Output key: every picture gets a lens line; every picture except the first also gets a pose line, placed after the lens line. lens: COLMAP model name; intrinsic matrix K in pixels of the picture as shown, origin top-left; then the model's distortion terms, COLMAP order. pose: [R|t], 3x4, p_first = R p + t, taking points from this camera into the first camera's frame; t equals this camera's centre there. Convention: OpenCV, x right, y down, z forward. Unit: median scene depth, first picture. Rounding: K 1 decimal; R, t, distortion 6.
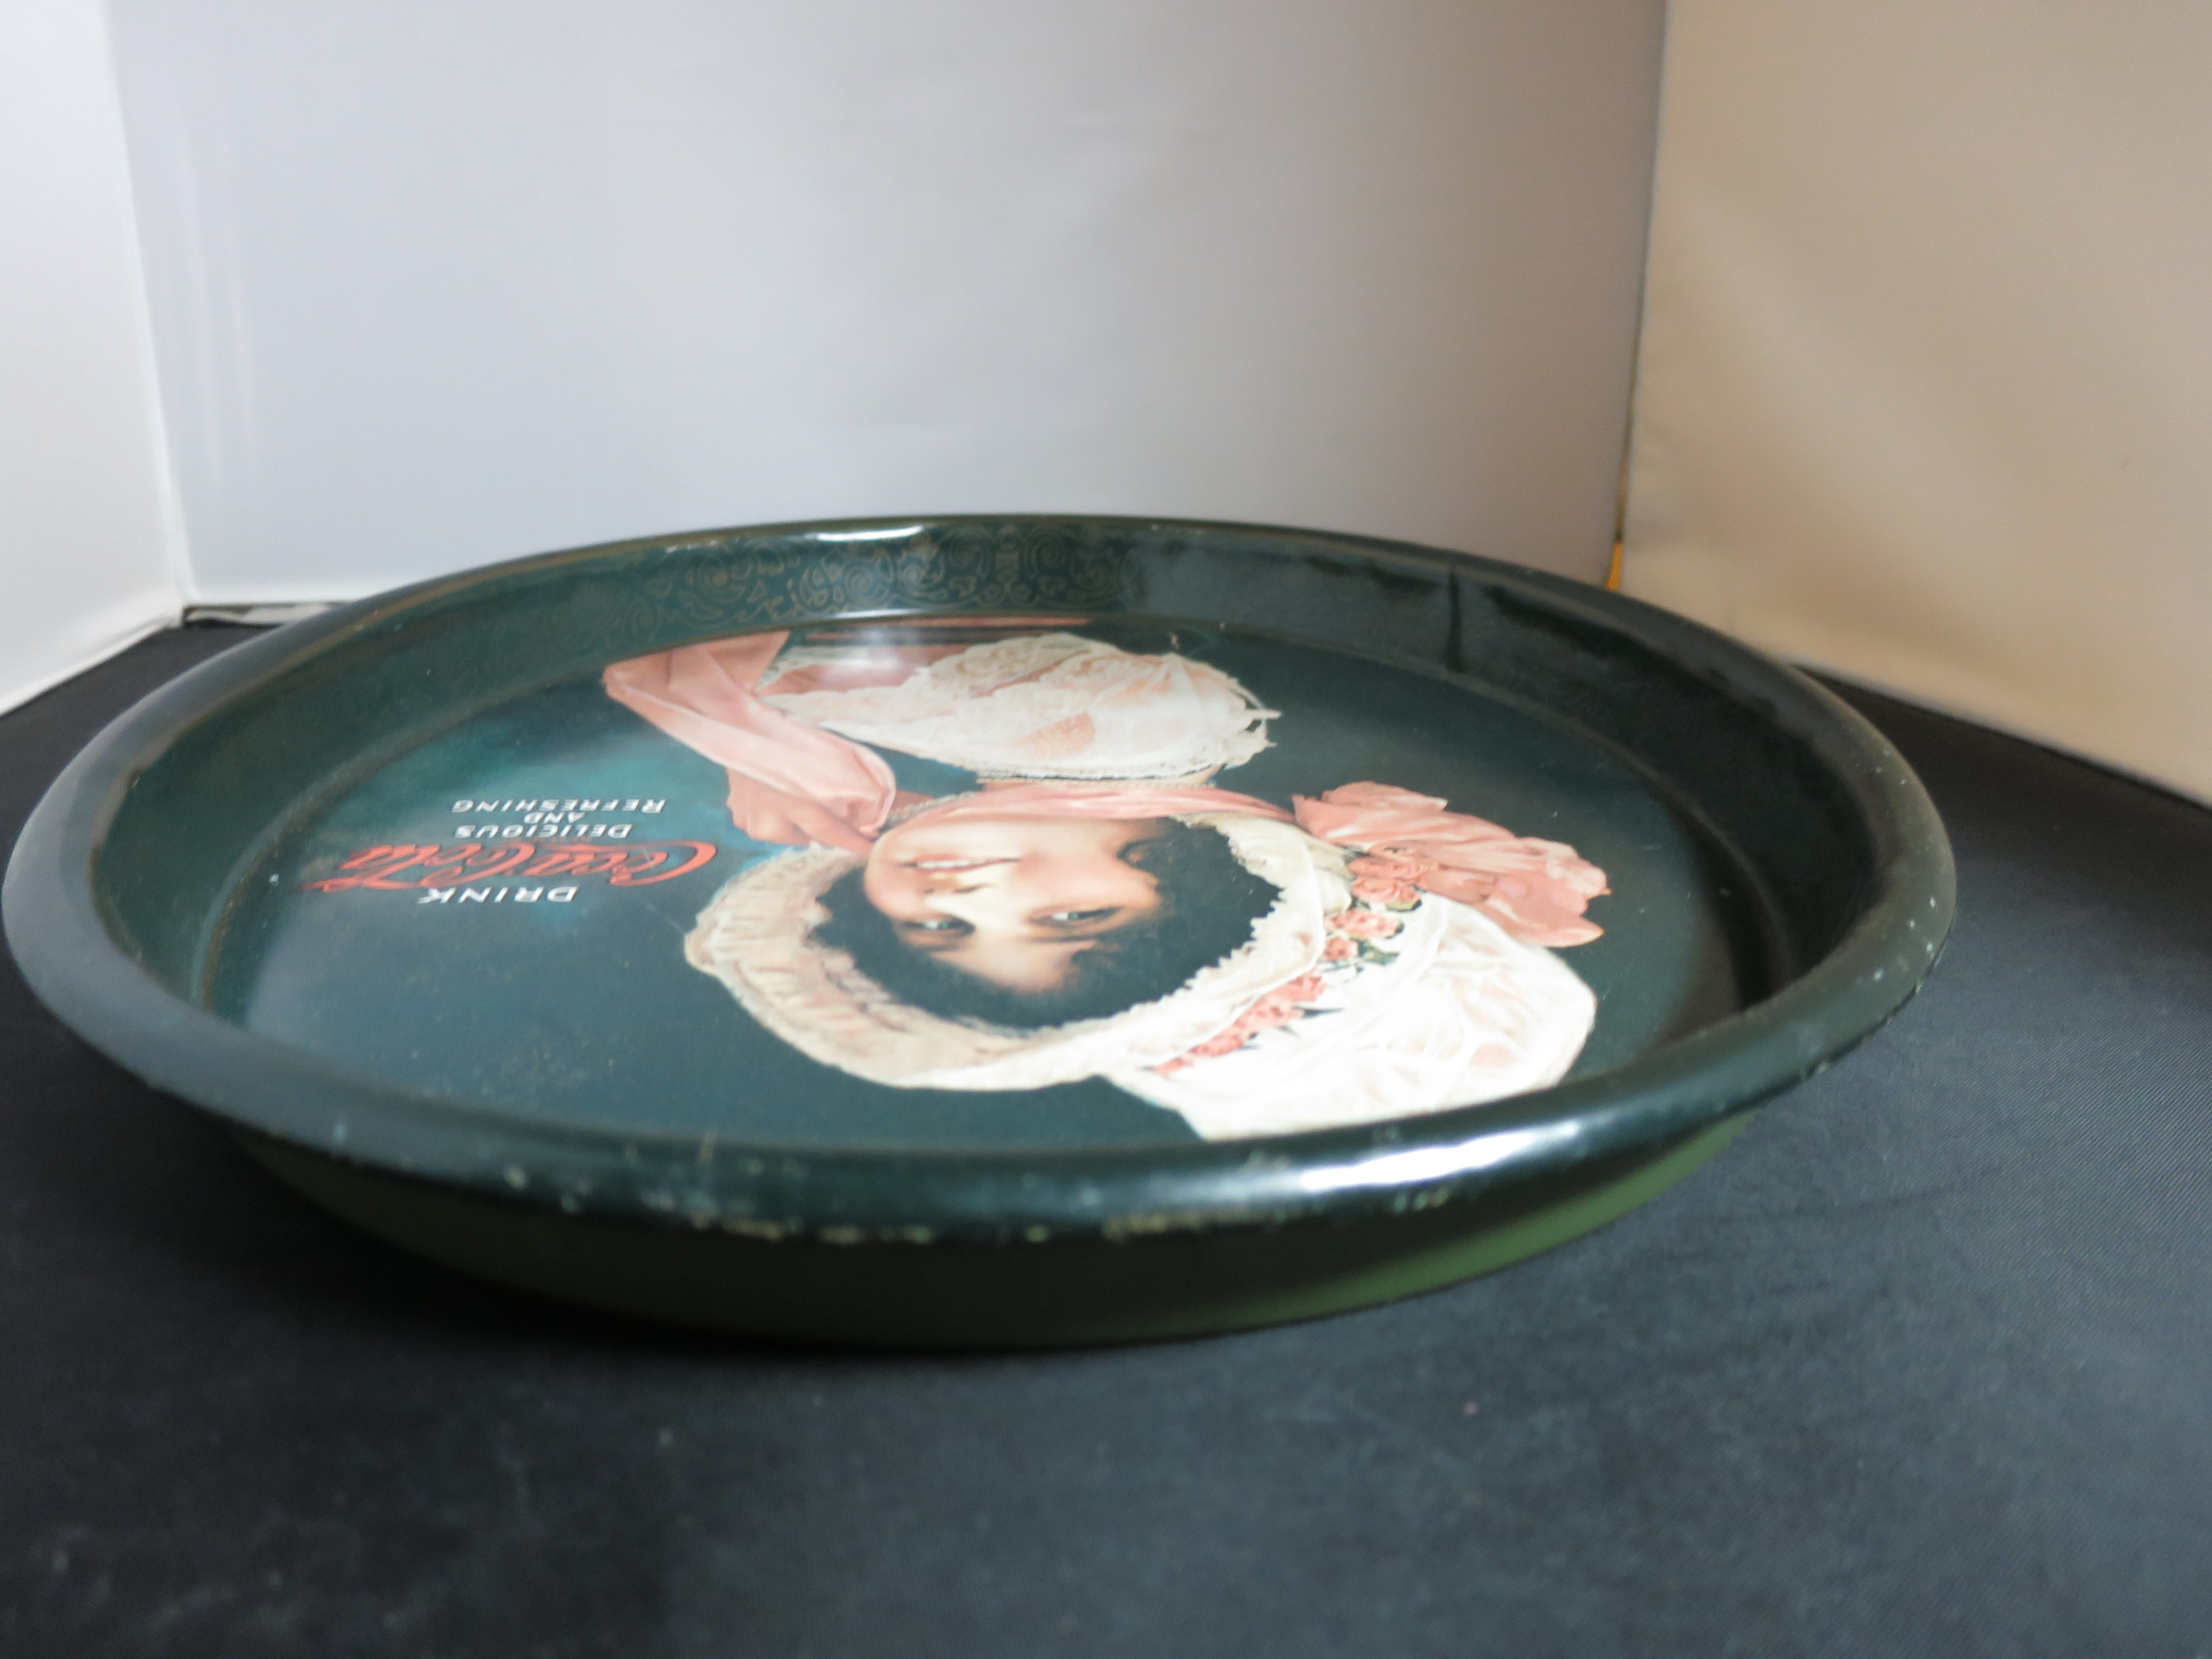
lens RADIAL K [[1585.3, 0, 1116.4], [0, 1585.3, 827.1], [0, 0, 1]] dist [-0.060269, 0.016048]
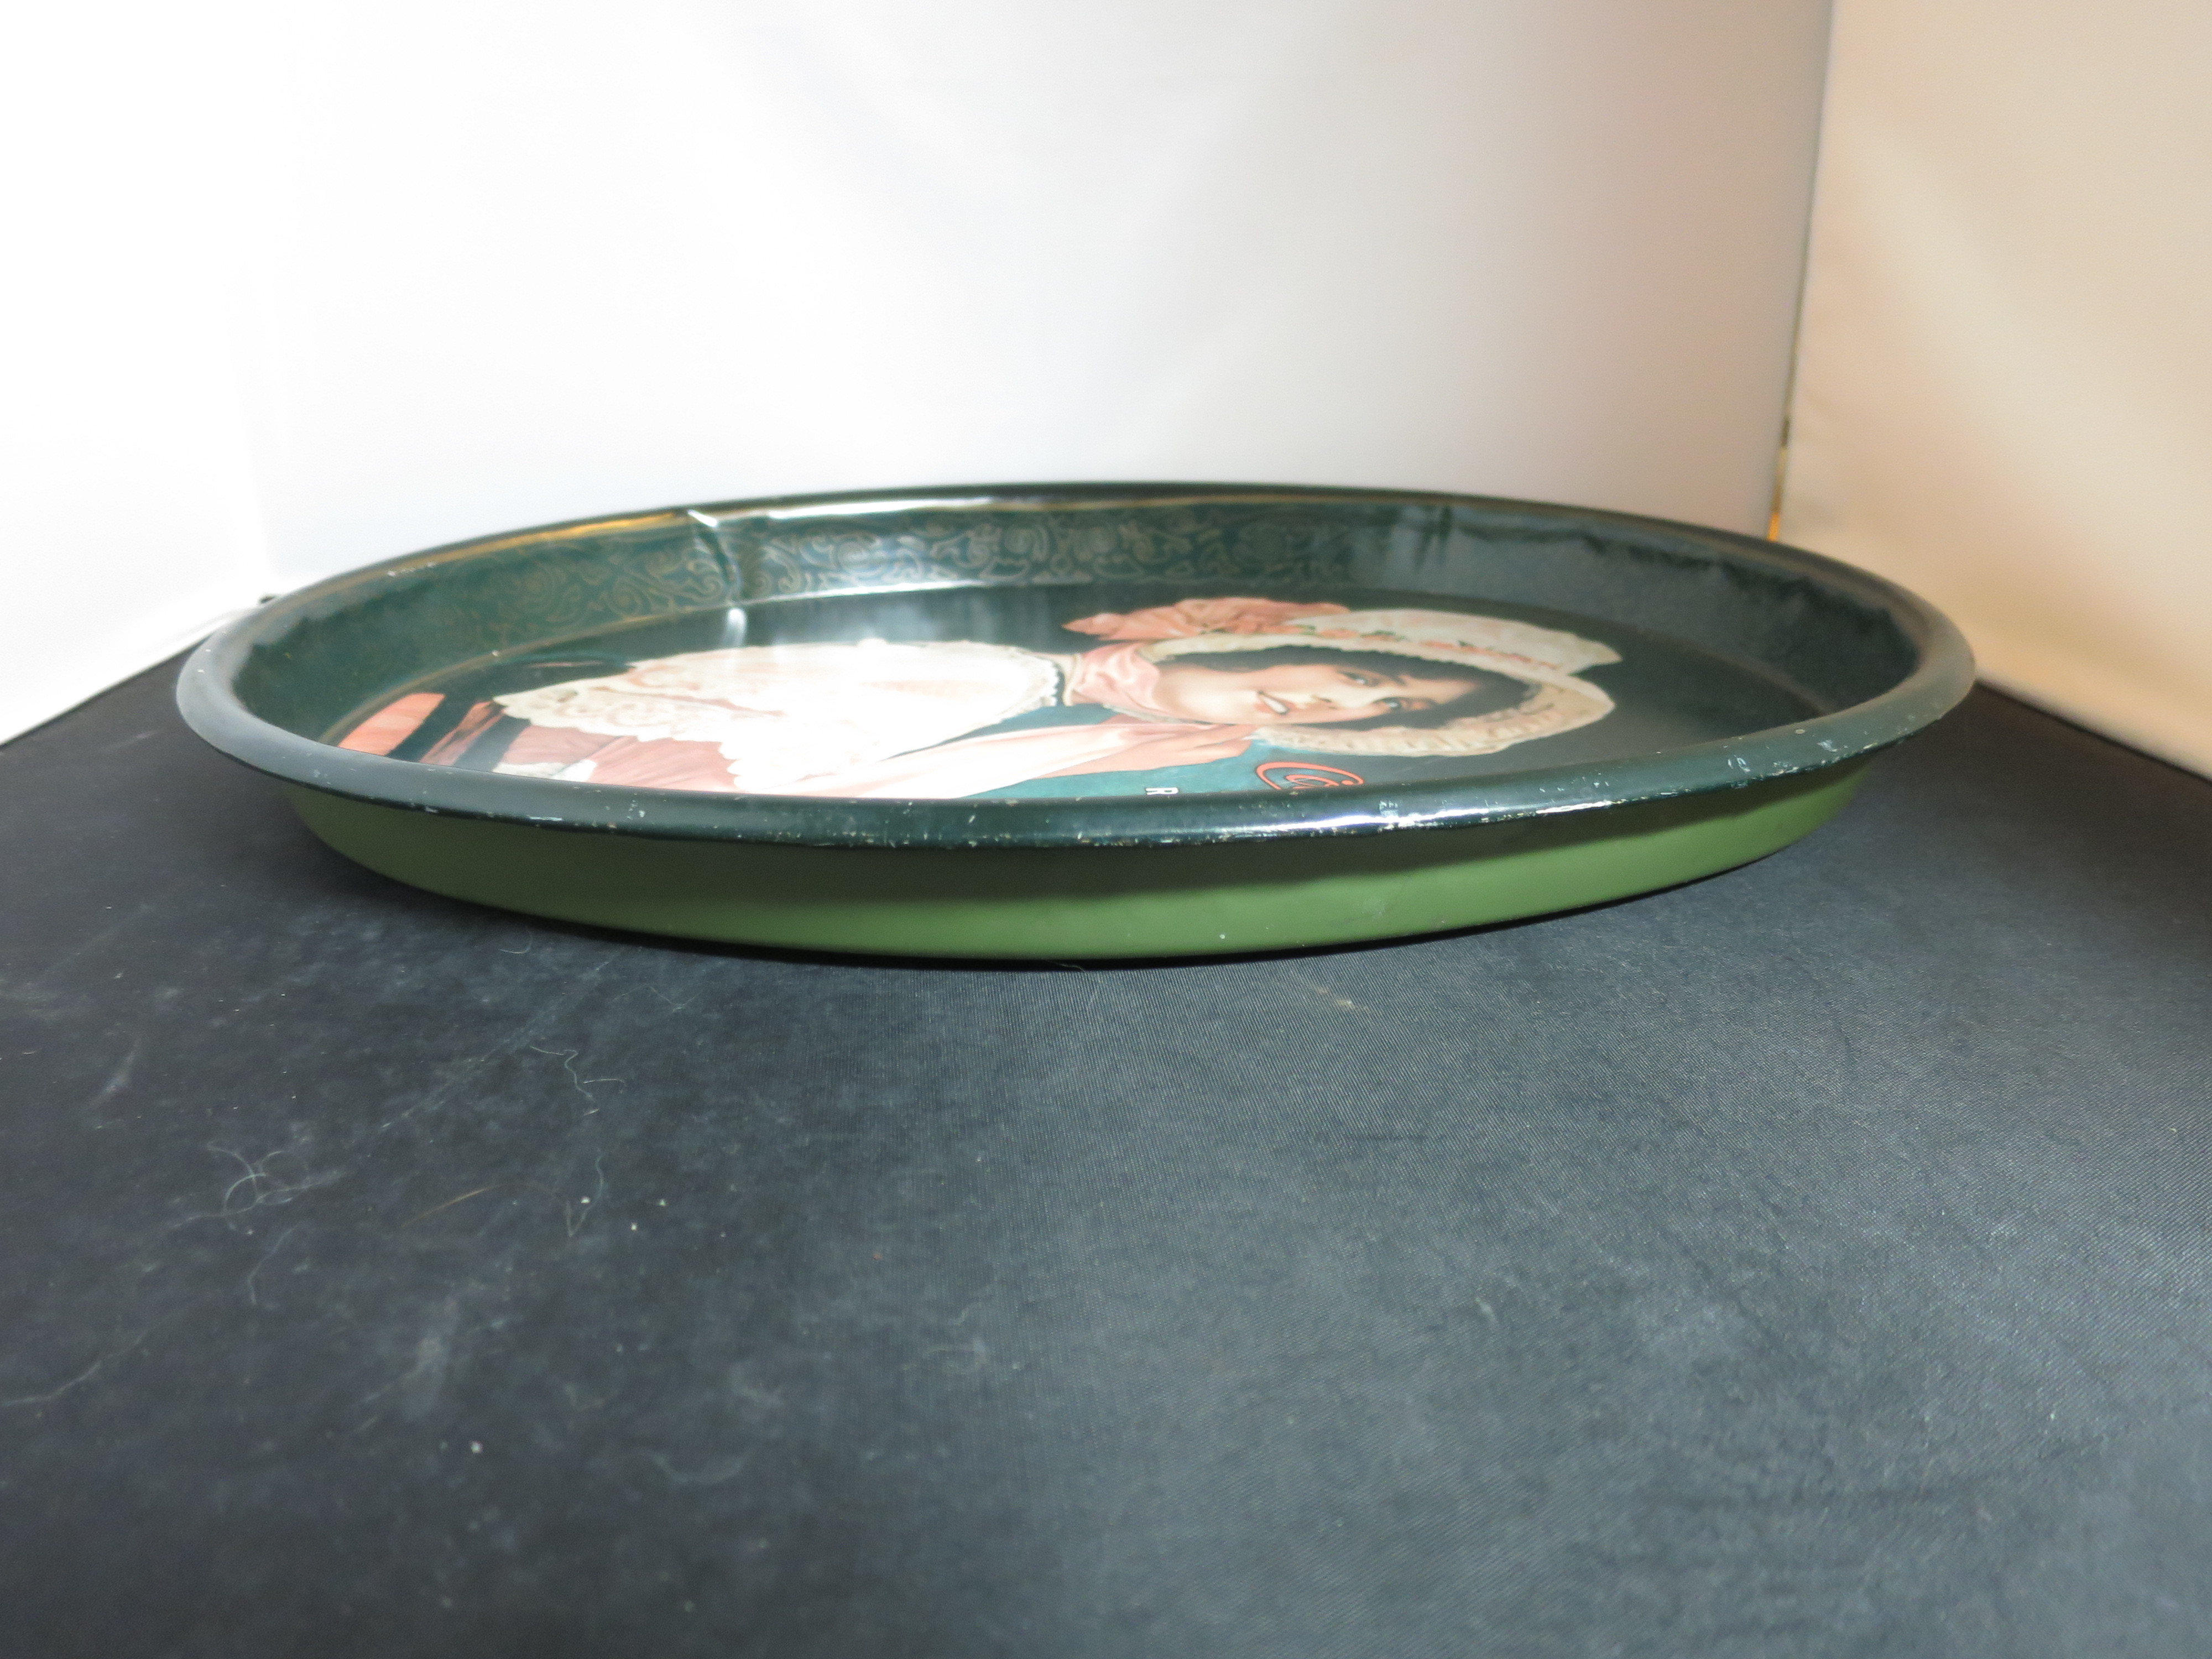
lens RADIAL K [[1585.3, 0, 1111.1], [0, 1585.3, 828.3], [0, 0, 1]] dist [-0.060269, 0.016048]
pose [[0.000085, -0.367989, 0.929830, -1.406828], [0.343954, 0.873109, 0.345510, -0.400418], [-0.938987, 0.319789, 0.126646, 1.028665]]
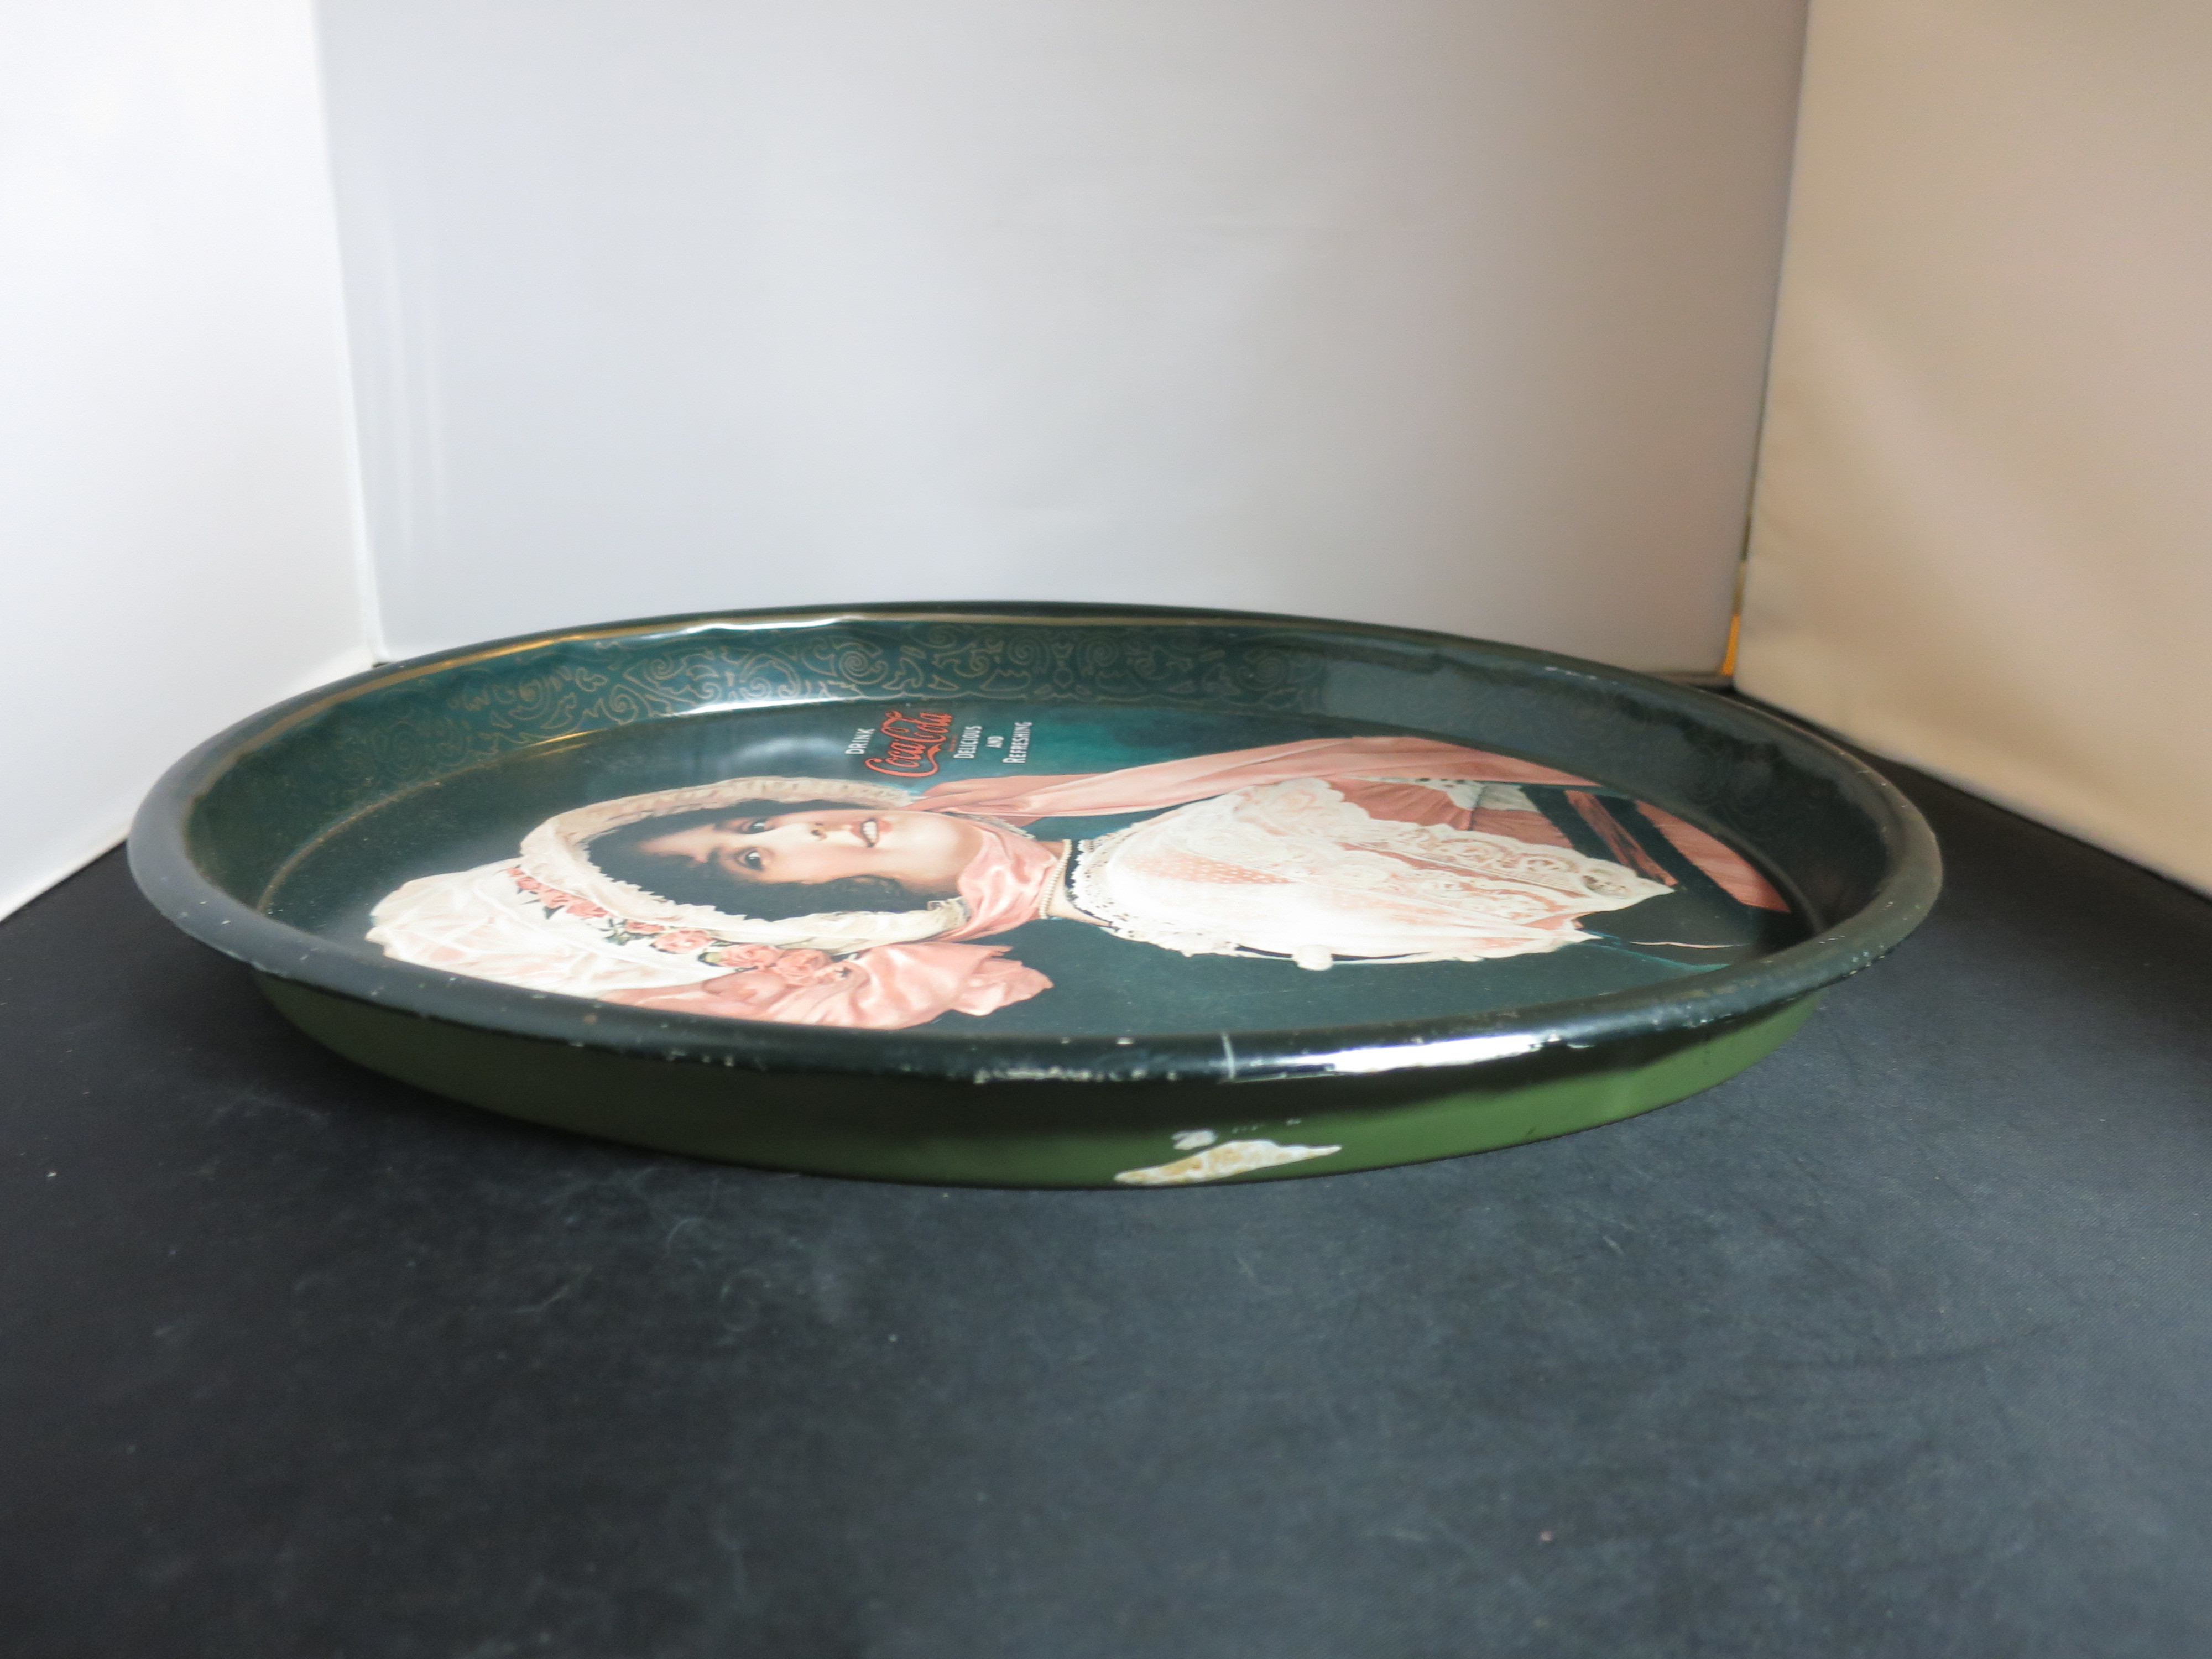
lens RADIAL K [[1585.3, 0, 1102.8], [0, 1585.3, 830.8], [0, 0, 1]] dist [-0.060269, 0.016048]
pose [[-0.061937, 0.317509, -0.946230, 1.214509], [-0.360242, 0.877032, 0.317870, -0.498552], [0.930800, 0.360560, 0.060059, 1.143327]]
